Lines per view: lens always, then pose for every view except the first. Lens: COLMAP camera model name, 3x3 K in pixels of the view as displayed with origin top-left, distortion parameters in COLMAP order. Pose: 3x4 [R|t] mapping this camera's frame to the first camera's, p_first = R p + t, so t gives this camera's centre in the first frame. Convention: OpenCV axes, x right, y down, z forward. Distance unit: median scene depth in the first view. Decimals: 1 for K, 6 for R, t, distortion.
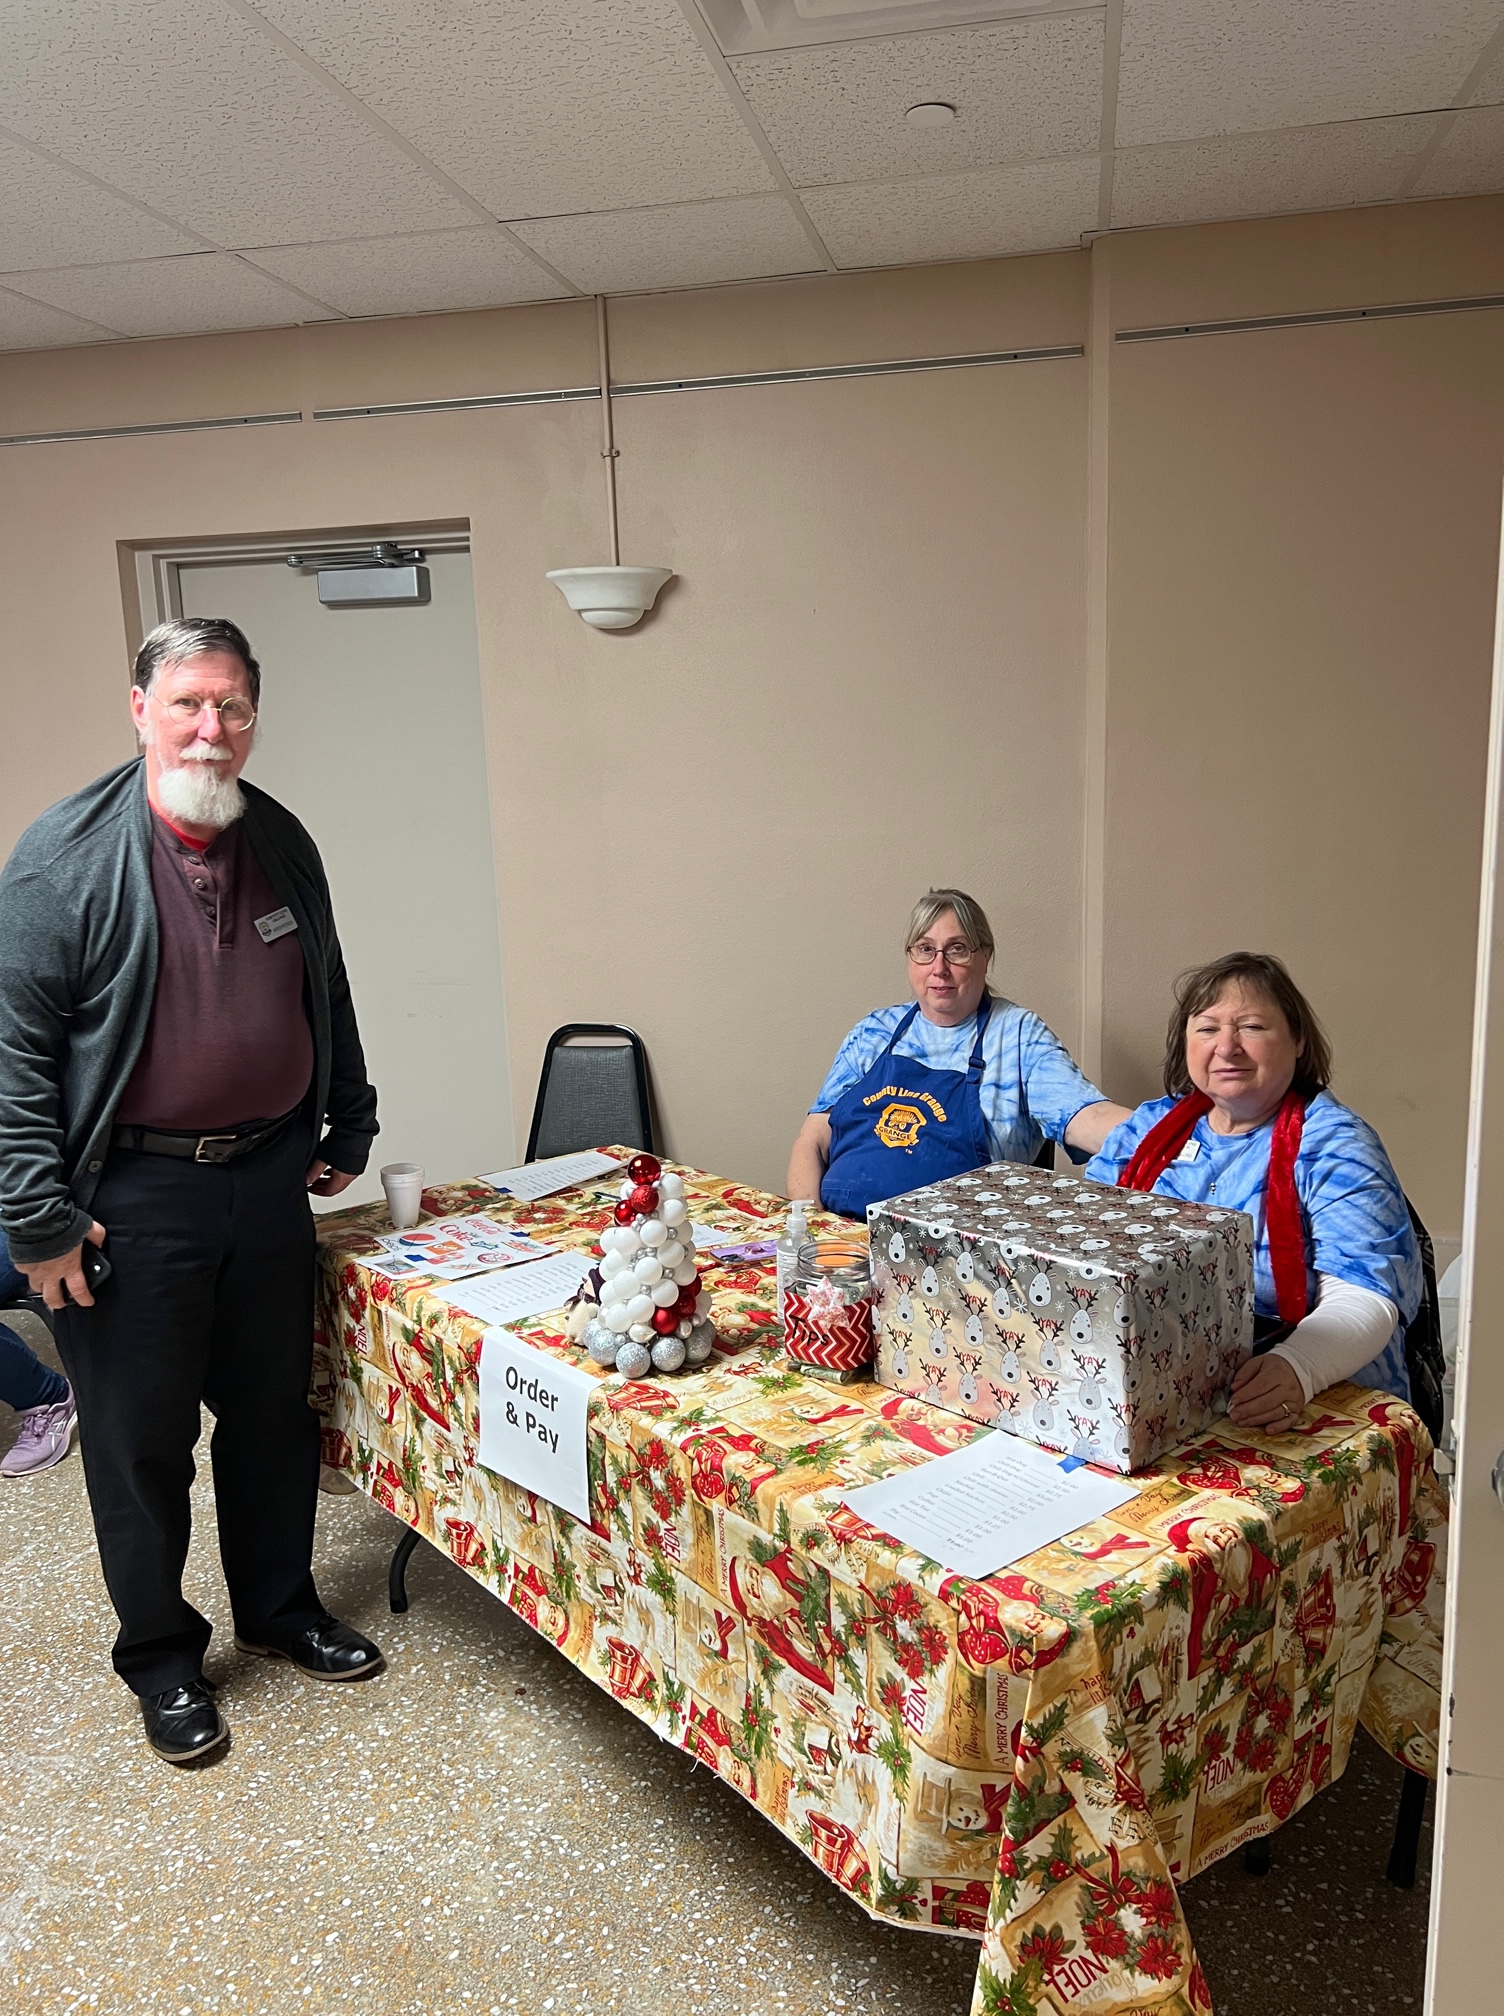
lens RADIAL K [[1538.8, 0, 752.0], [0, 1538.8, 1008.0], [0, 0, 1]] dist [0.020296, 0.001578]
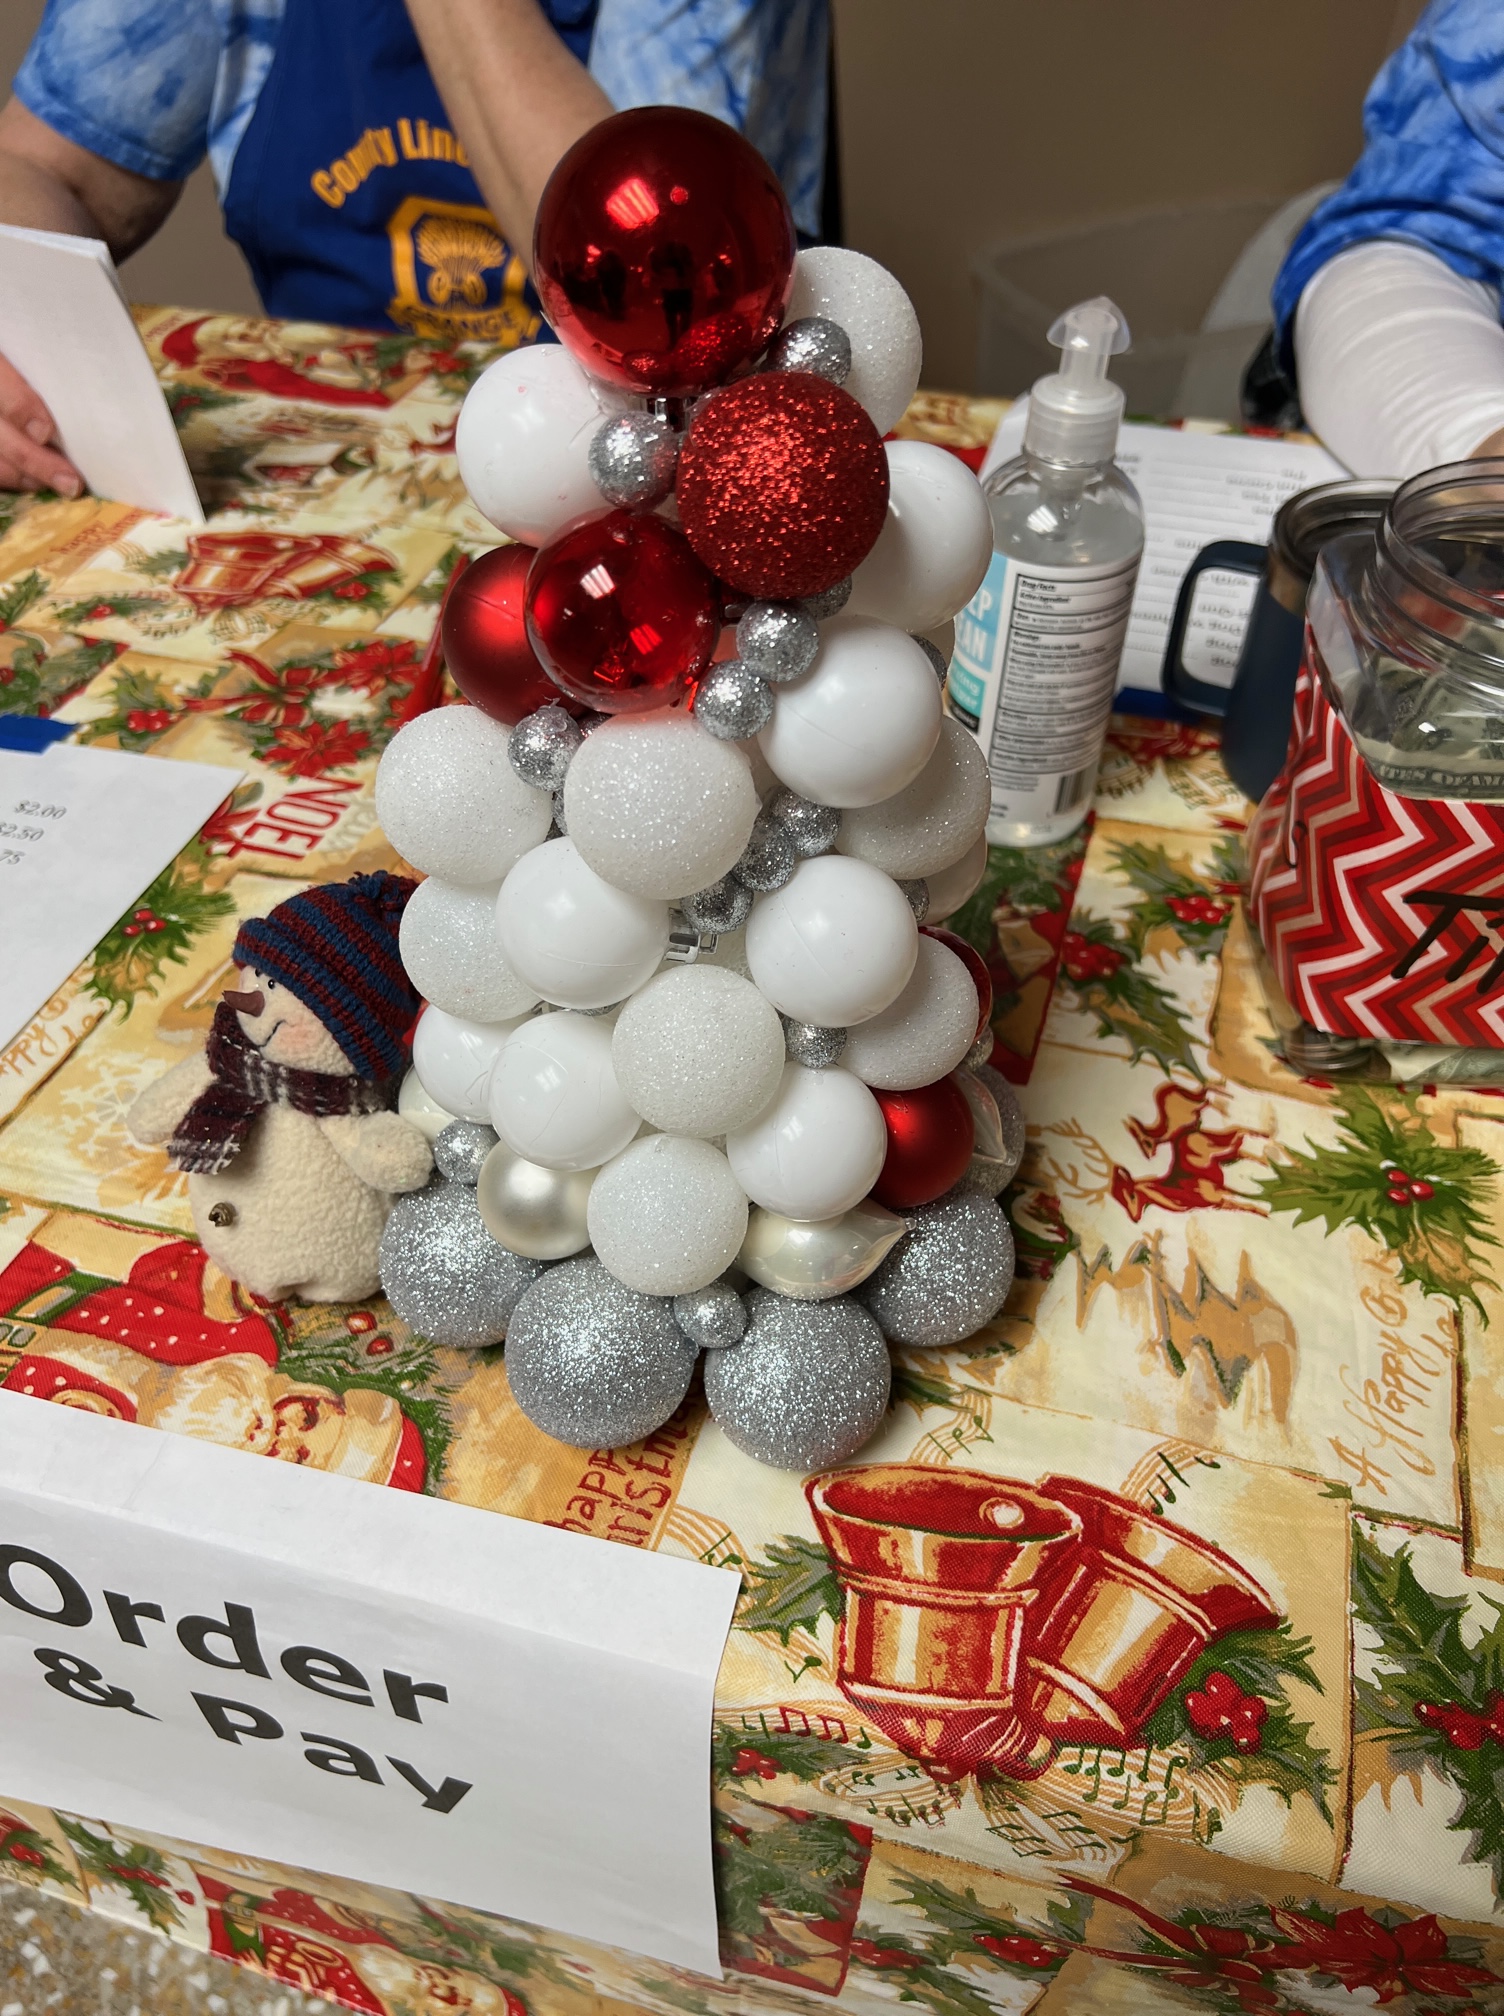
lens RADIAL K [[1538.8, 0, 752.0], [0, 1538.8, 1008.0], [0, 0, 1]] dist [0.020296, 0.001578]
pose [[0.822310, -0.372344, 0.430309, -0.145677], [0.077982, 0.822805, 0.562948, 0.085865], [-0.563671, -0.429361, 0.705637, 0.889422]]
